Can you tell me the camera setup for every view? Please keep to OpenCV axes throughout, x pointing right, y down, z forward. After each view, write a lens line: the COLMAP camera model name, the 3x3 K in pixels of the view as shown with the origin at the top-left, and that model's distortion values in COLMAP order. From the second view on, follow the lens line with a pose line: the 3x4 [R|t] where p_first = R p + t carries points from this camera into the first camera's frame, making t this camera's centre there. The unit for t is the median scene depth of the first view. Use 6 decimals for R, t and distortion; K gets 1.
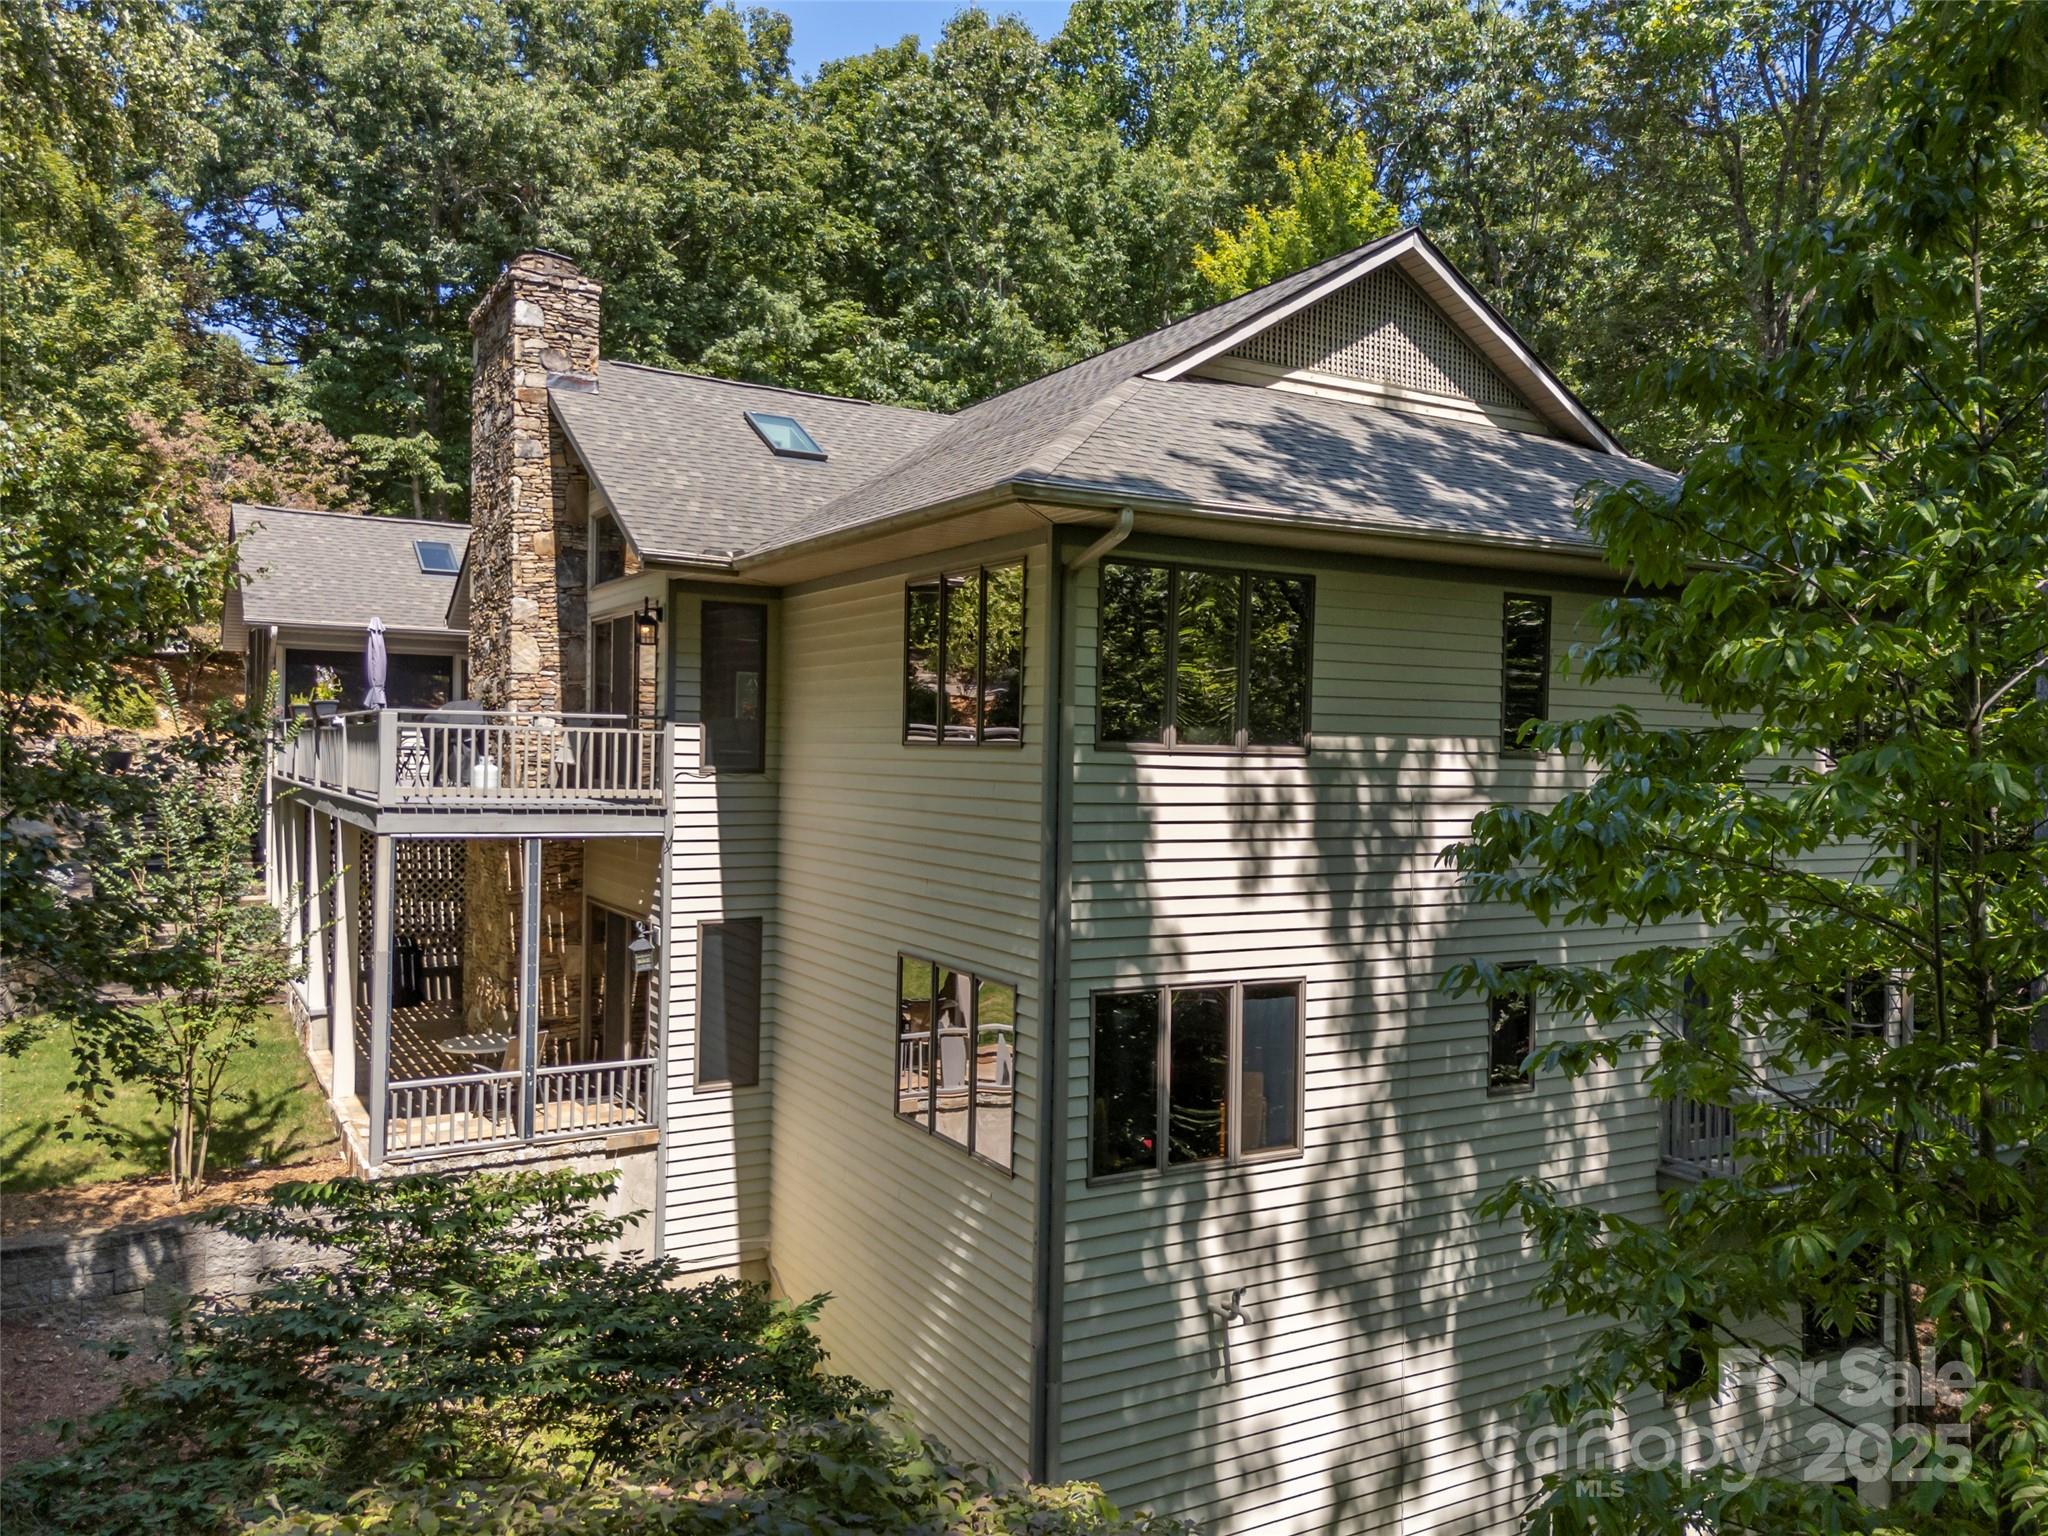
lens RADIAL K [[1496.3, 0, 1015.7], [0, 1496.3, 770.6], [0, 0, 1]] dist [0.065339, -0.033432]
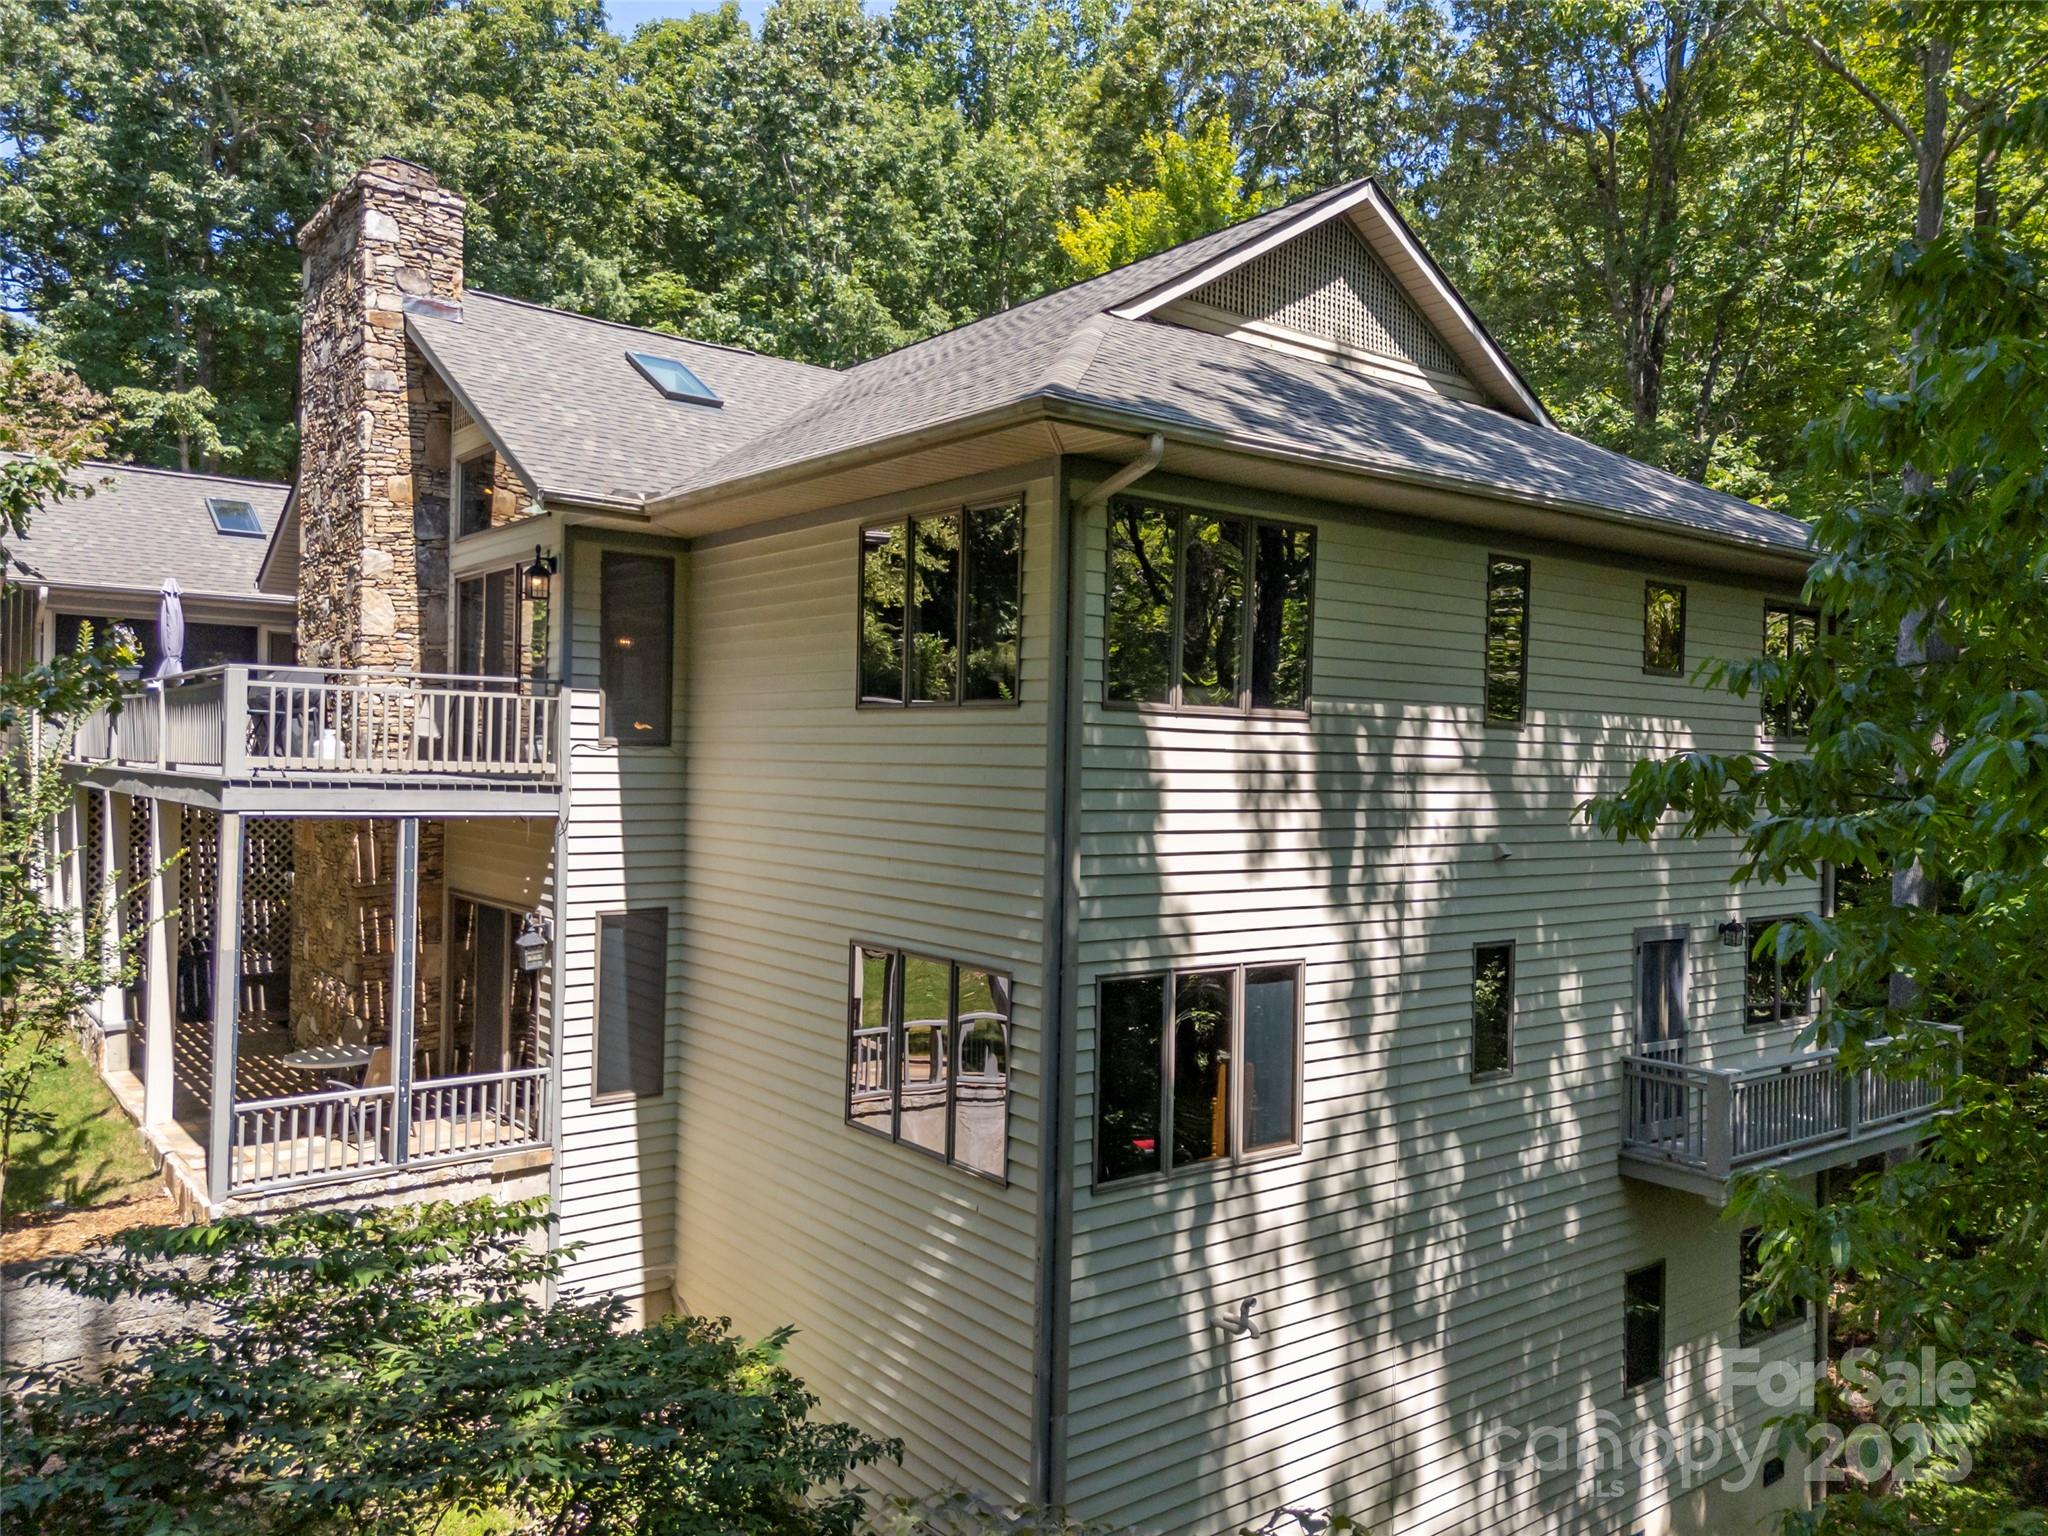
lens RADIAL K [[1496.3, 0, 1017.8], [0, 1496.3, 773.6], [0, 0, 1]] dist [0.065339, -0.033432]
pose [[0.990275, 0.000954, 0.139121, -0.082270], [-0.000863, 0.999999, -0.000719, 0.017220], [-0.139121, 0.000592, 0.990275, 0.076812]]
